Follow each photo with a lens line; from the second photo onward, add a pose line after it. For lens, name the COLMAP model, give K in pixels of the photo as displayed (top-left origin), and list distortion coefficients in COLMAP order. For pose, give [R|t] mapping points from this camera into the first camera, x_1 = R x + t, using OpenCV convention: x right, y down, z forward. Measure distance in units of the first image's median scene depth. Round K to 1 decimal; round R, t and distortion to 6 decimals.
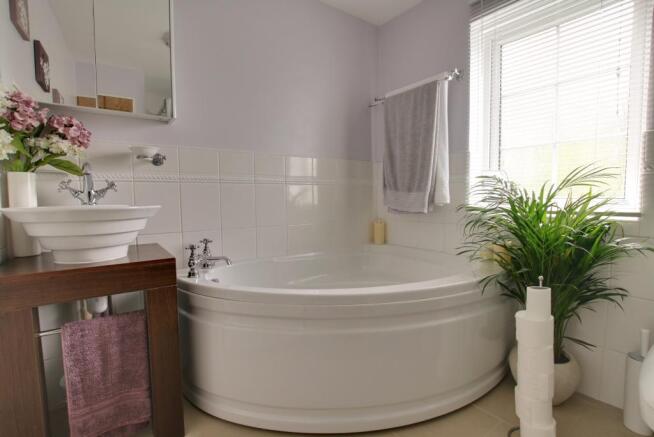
lens RADIAL K [[306.0, 0, 330.4], [0, 306.0, 217.3], [0, 0, 1]] dist [-0.041975, 0.000114]
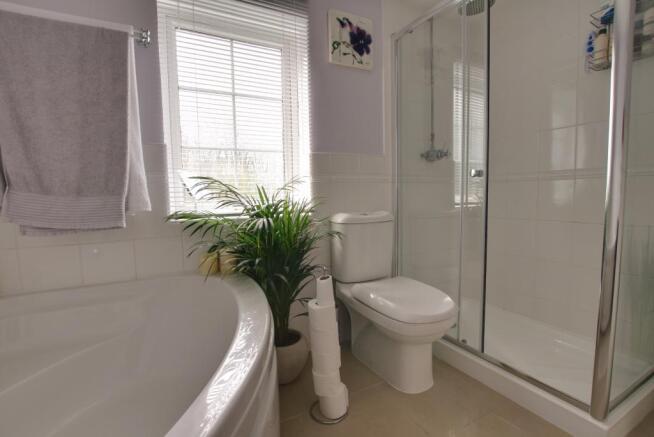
lens RADIAL K [[306.0, 0, 330.4], [0, 306.0, 217.3], [0, 0, 1]] dist [-0.041975, 0.000114]
pose [[0.170952, -0.062762, 0.983278, -0.245453], [0.079394, 0.995601, 0.049745, -0.033798], [-0.982075, 0.069563, 0.175183, 0.450664]]
